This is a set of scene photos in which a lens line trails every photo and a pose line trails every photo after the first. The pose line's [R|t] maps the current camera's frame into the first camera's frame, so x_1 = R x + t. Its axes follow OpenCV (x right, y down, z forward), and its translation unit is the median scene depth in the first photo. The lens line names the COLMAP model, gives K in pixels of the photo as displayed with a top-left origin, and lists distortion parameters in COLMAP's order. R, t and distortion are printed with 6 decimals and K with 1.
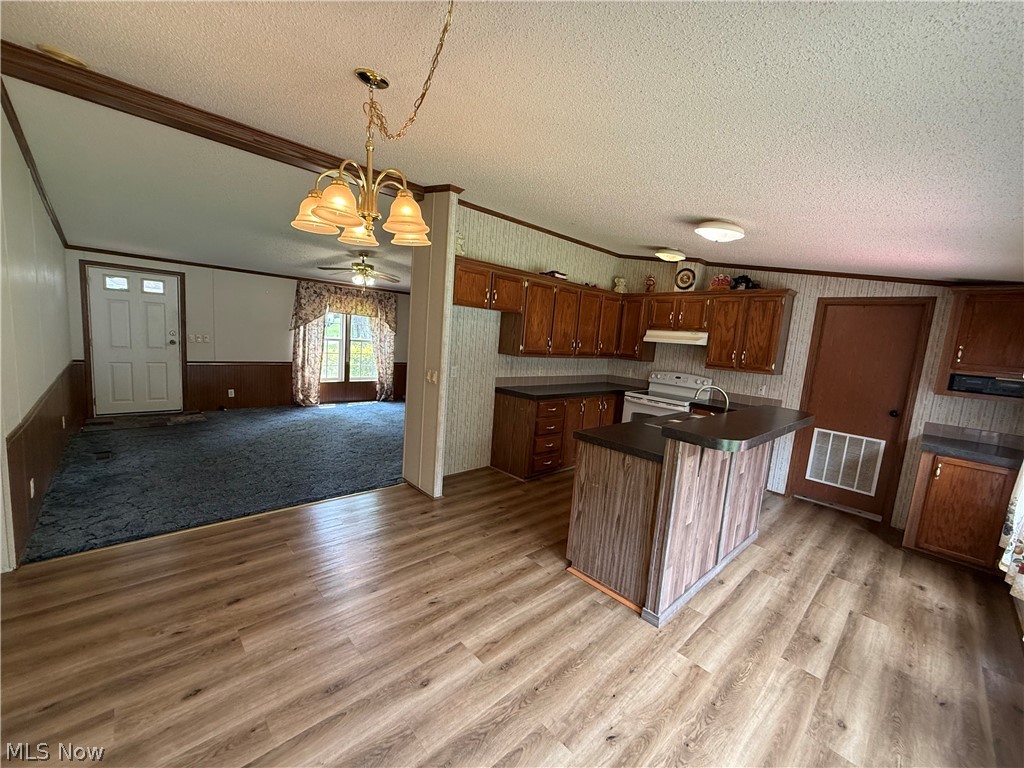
lens RADIAL K [[407.2, 0, 511.1], [0, 407.2, 388.3], [0, 0, 1]] dist [-0.002881, 0.000659]
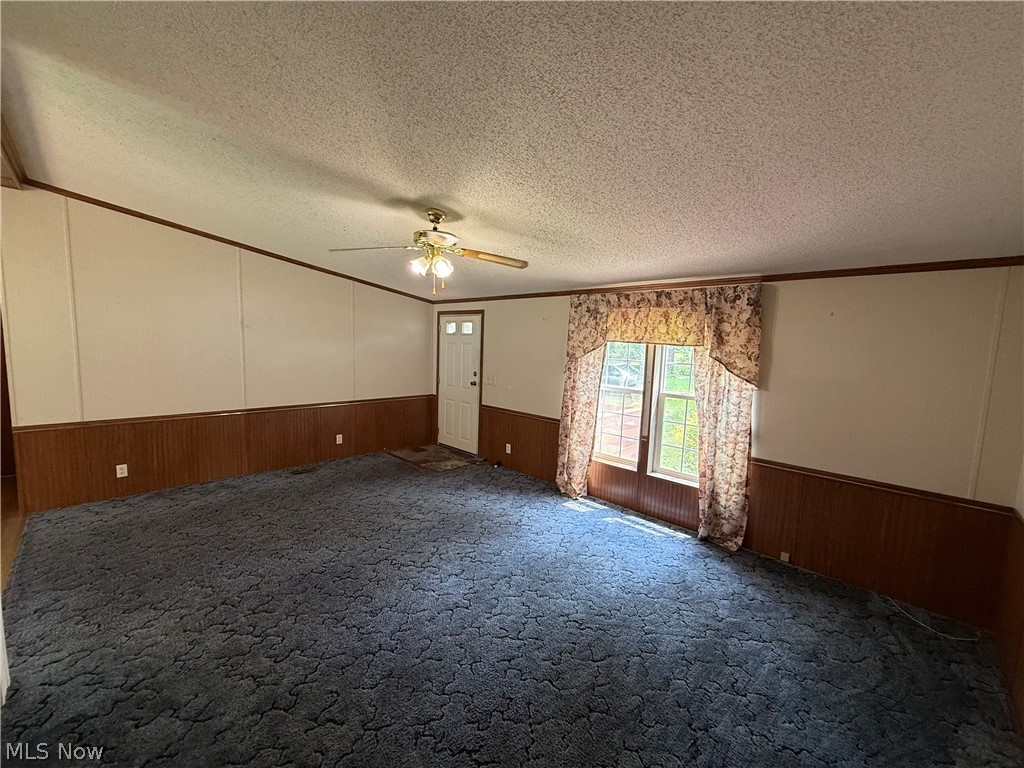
lens RADIAL K [[407.2, 0, 510.3], [0, 407.2, 387.4], [0, 0, 1]] dist [-0.002881, 0.000659]
pose [[0.044648, 0.032856, -0.998462, 0.267575], [-0.168500, 0.985387, 0.024891, -0.289720], [0.984690, 0.167130, 0.049532, 2.116450]]
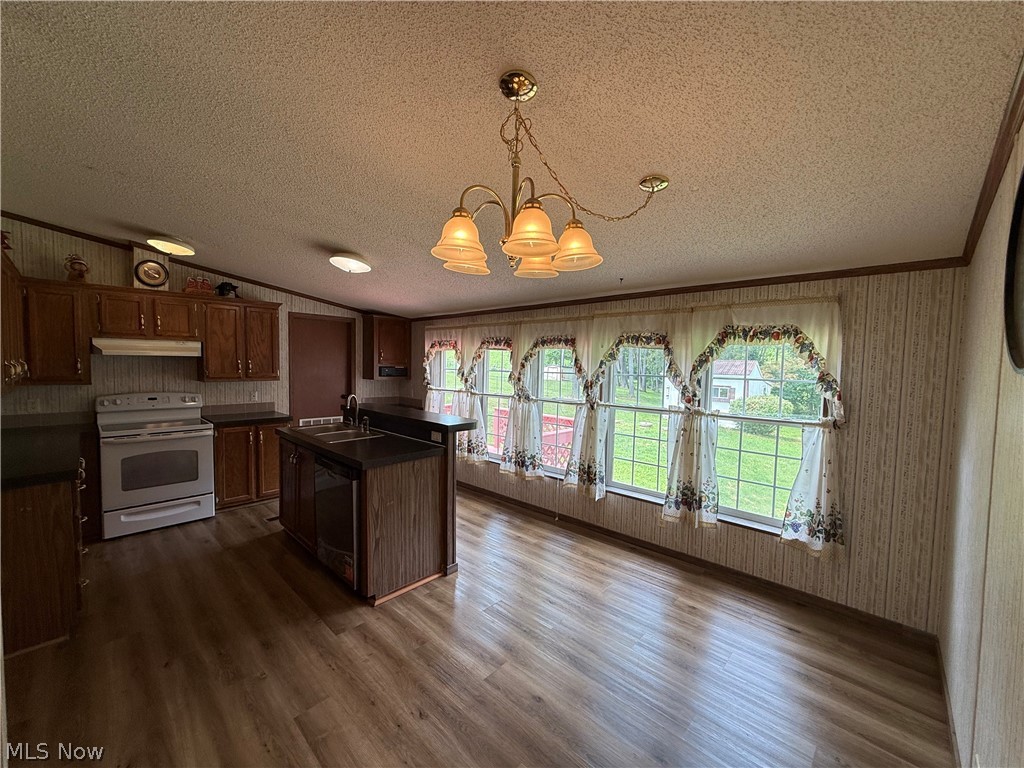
lens RADIAL K [[407.2, 0, 510.5], [0, 407.2, 384.4], [0, 0, 1]] dist [-0.002881, 0.000659]
pose [[-0.059519, -0.128613, 0.989907, -0.723555], [0.109891, 0.984794, 0.134556, -0.150794], [-0.992160, 0.116791, -0.044480, 0.637452]]
